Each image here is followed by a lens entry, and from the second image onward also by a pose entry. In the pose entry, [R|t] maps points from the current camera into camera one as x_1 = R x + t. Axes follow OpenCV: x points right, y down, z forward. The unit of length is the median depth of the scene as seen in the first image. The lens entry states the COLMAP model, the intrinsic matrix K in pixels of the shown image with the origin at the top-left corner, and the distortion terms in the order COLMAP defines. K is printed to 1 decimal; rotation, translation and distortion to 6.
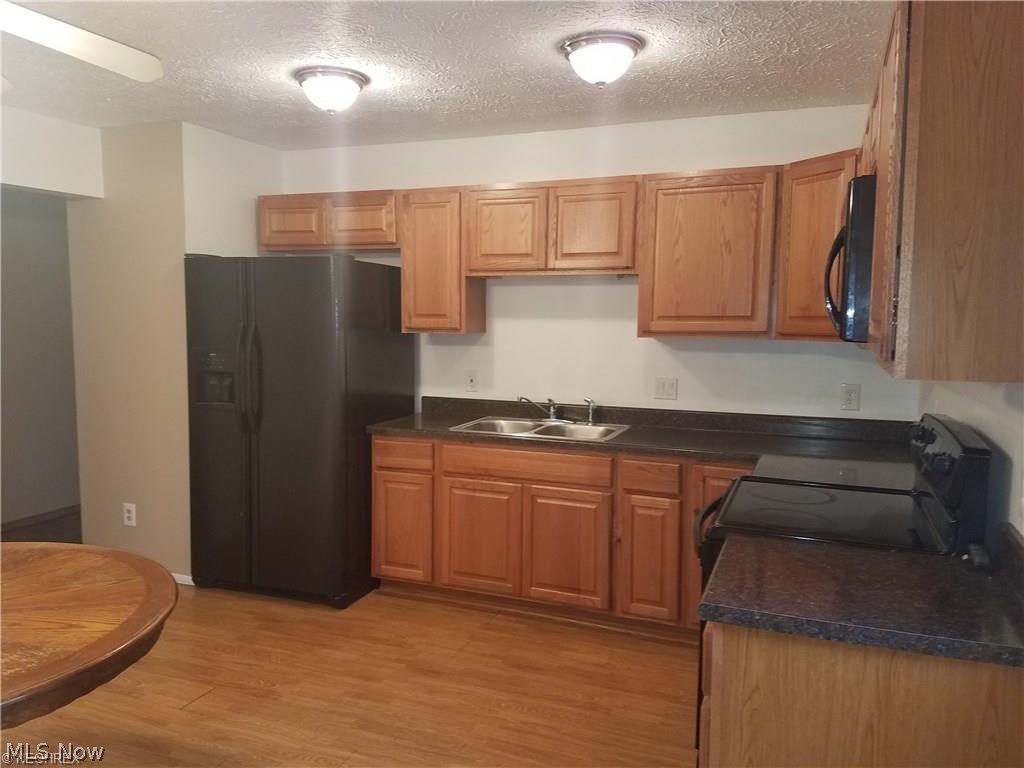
lens RADIAL K [[775.6, 0, 489.7], [0, 775.6, 381.2], [0, 0, 1]] dist [0.167611, -0.226596]
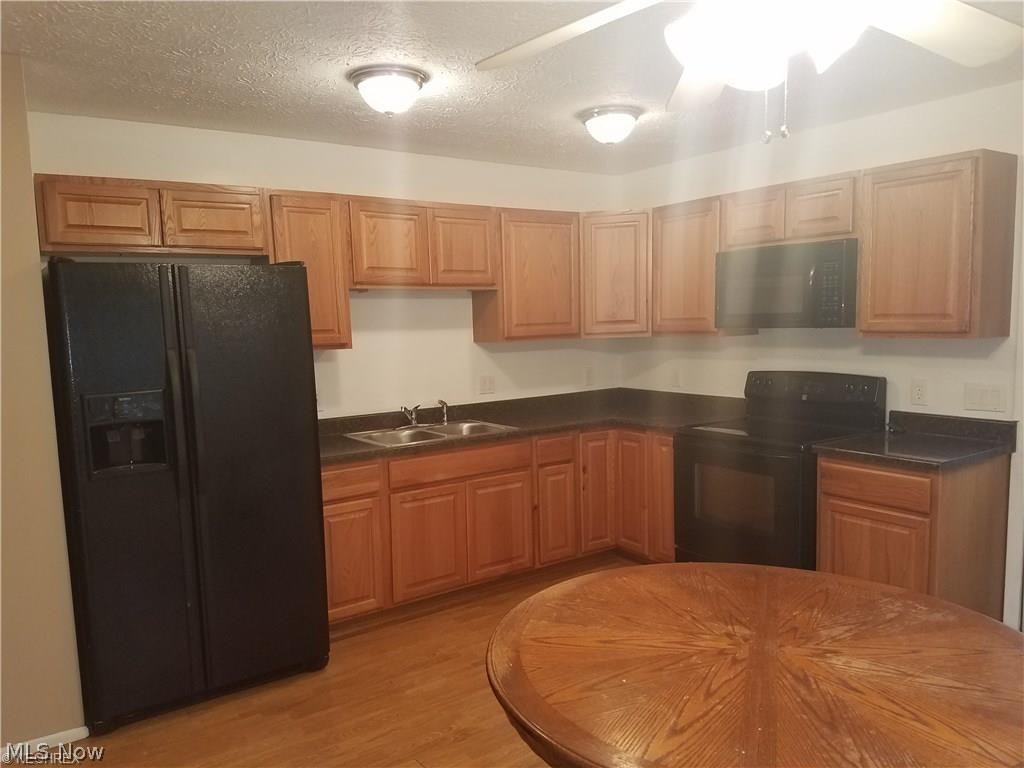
lens RADIAL K [[775.6, 0, 504.8], [0, 775.6, 395.0], [0, 0, 1]] dist [0.167611, -0.226596]
pose [[0.540288, -0.106523, 0.834711, -0.794206], [0.103961, 0.992806, 0.059407, -0.044958], [-0.835034, 0.054681, 0.547475, 0.336996]]
